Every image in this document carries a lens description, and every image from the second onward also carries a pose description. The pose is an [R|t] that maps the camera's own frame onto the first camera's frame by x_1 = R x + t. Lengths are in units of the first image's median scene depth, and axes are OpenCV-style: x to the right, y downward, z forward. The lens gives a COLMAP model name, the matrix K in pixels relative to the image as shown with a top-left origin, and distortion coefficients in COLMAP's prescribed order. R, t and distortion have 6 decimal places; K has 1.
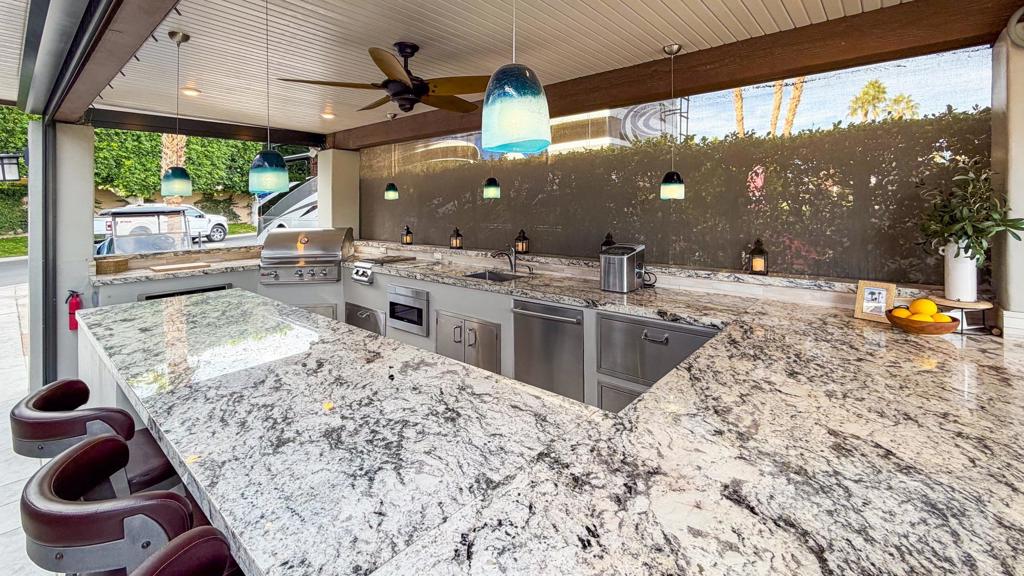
lens RADIAL K [[446.3, 0, 519.2], [0, 446.3, 229.3], [0, 0, 1]] dist [-0.009838, 0.002855]
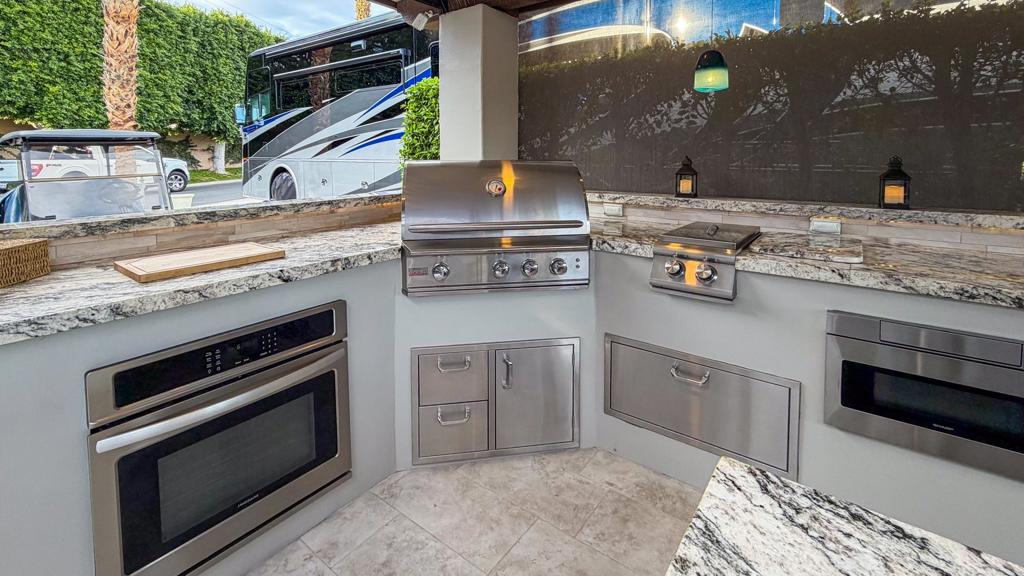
lens RADIAL K [[478.7, 0, 514.1], [0, 478.7, 200.7], [0, 0, 1]] dist [0.009685, 0.001917]
pose [[0.999441, 0.003575, 0.033253, -0.176864], [-0.004983, 0.999091, 0.042348, 0.006691], [-0.033072, -0.042490, 0.998549, 0.203925]]
